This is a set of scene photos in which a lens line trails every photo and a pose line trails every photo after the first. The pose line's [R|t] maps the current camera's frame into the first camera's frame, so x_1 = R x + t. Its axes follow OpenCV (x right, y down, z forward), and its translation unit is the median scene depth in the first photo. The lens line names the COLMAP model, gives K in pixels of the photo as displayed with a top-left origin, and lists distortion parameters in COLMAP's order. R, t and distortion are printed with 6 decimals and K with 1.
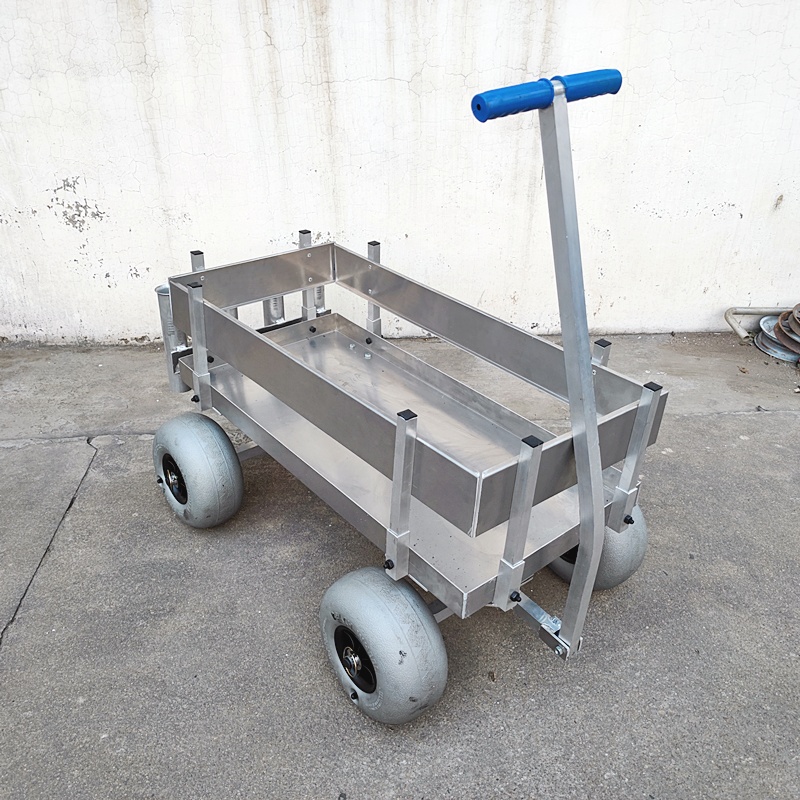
lens RADIAL K [[760.4, 0, 393.5], [0, 760.4, 409.6], [0, 0, 1]] dist [0.051957, -0.064148]
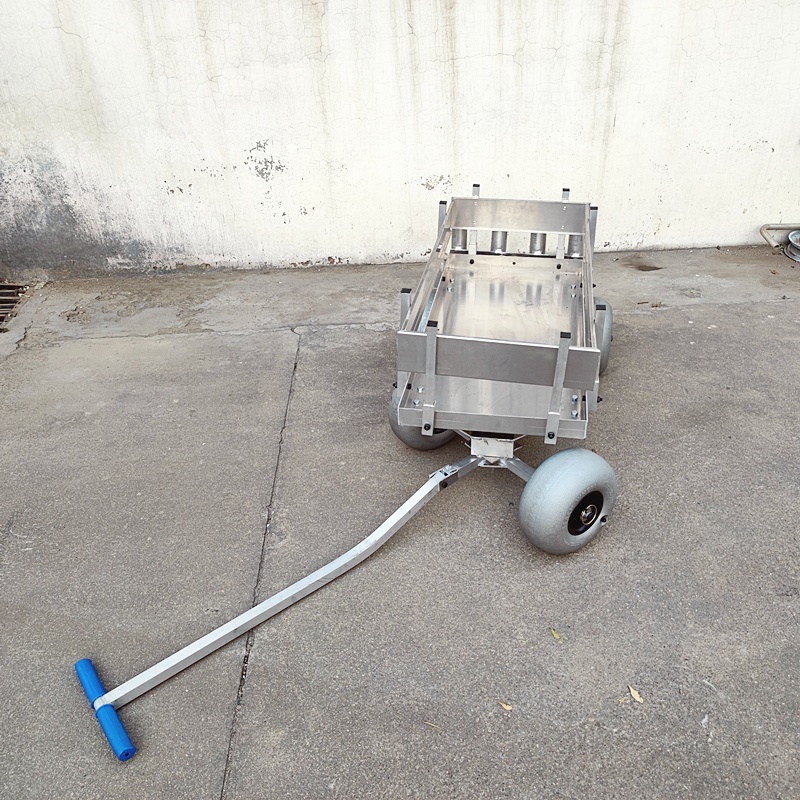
lens RADIAL K [[767.8, 0, 392.3], [0, 767.8, 414.7], [0, 0, 1]] dist [0.056795, -0.067180]
pose [[0.998239, -0.019169, -0.056145, -0.127518], [0.022219, 0.998282, 0.054225, 0.116201], [0.055009, -0.055377, 0.996949, -0.388239]]
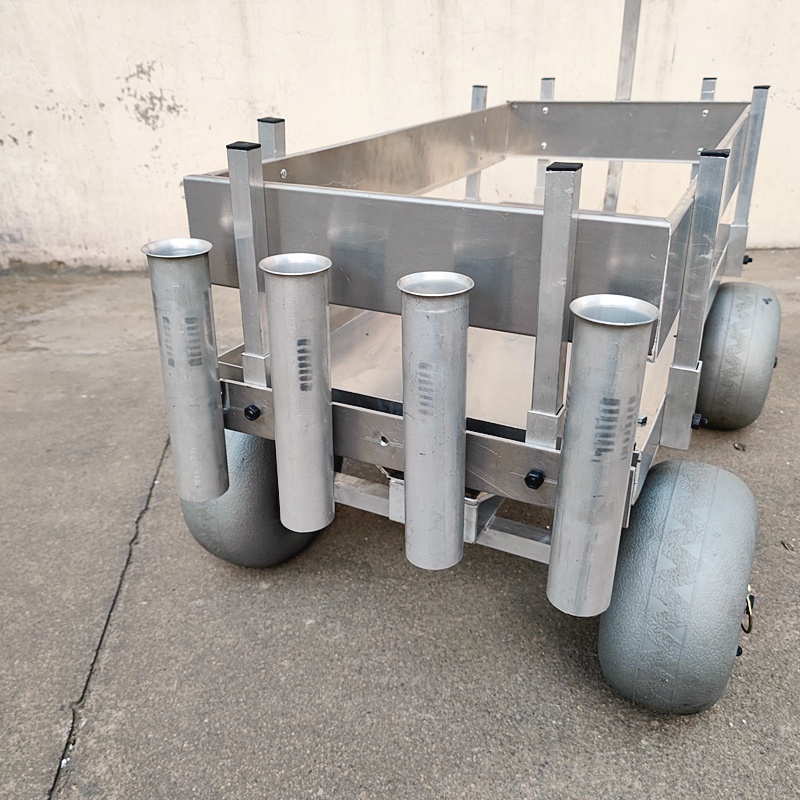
lens RADIAL K [[776.5, 0, 397.6], [0, 776.5, 413.0], [0, 0, 1]] dist [0.020758, -0.036844]
pose [[0.998904, -0.036404, 0.029408, -0.181852], [0.038196, 0.997292, -0.062847, 0.163175], [-0.027041, 0.063901, 0.997590, 0.144633]]
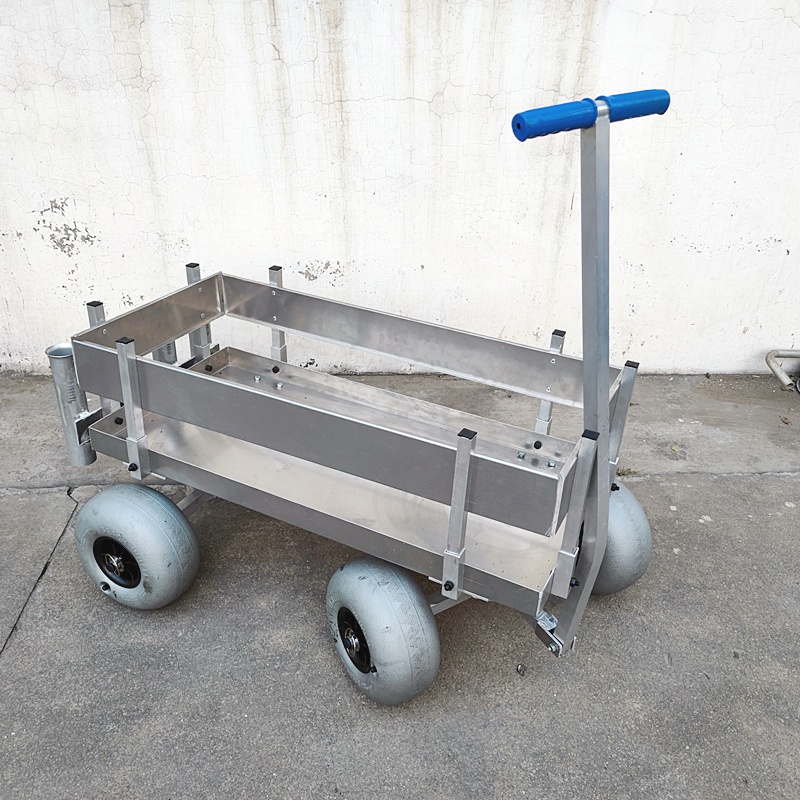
lens RADIAL K [[760.4, 0, 393.5], [0, 760.4, 409.6], [0, 0, 1]] dist [0.051957, -0.064148]
pose [[0.999609, 0.024967, -0.012560, -0.002150], [-0.024829, 0.999630, 0.011095, -0.072121], [0.012833, -0.010779, 0.999860, 0.085759]]
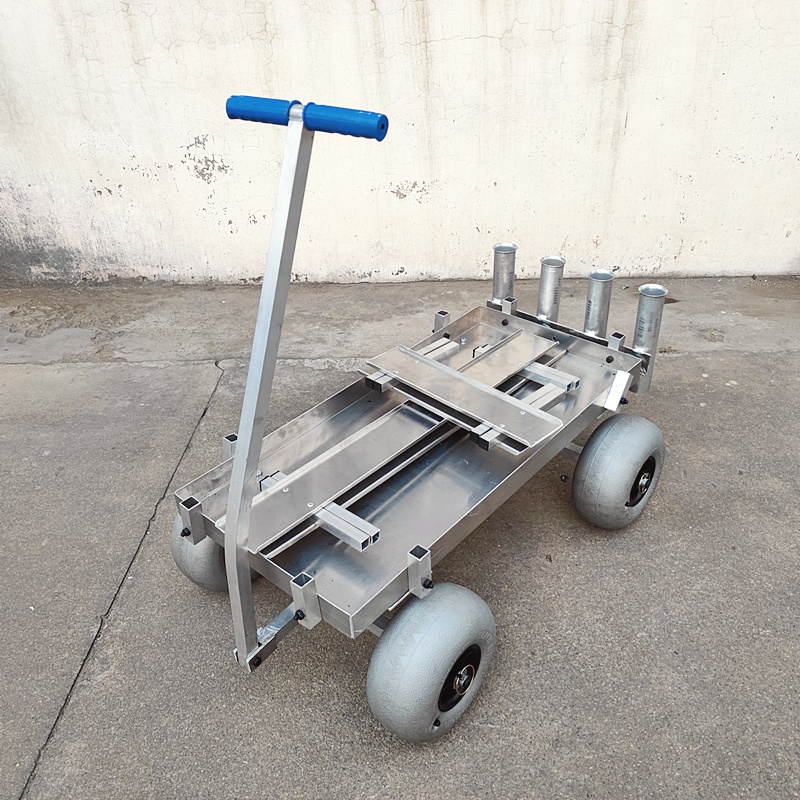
lens RADIAL K [[760.4, 0, 393.5], [0, 760.4, 409.6], [0, 0, 1]] dist [0.051957, -0.064148]
pose [[0.991538, 0.026643, -0.127052, 0.022353], [-0.019209, 0.998051, 0.059380, 0.034468], [0.128387, -0.056437, 0.990117, -0.125296]]
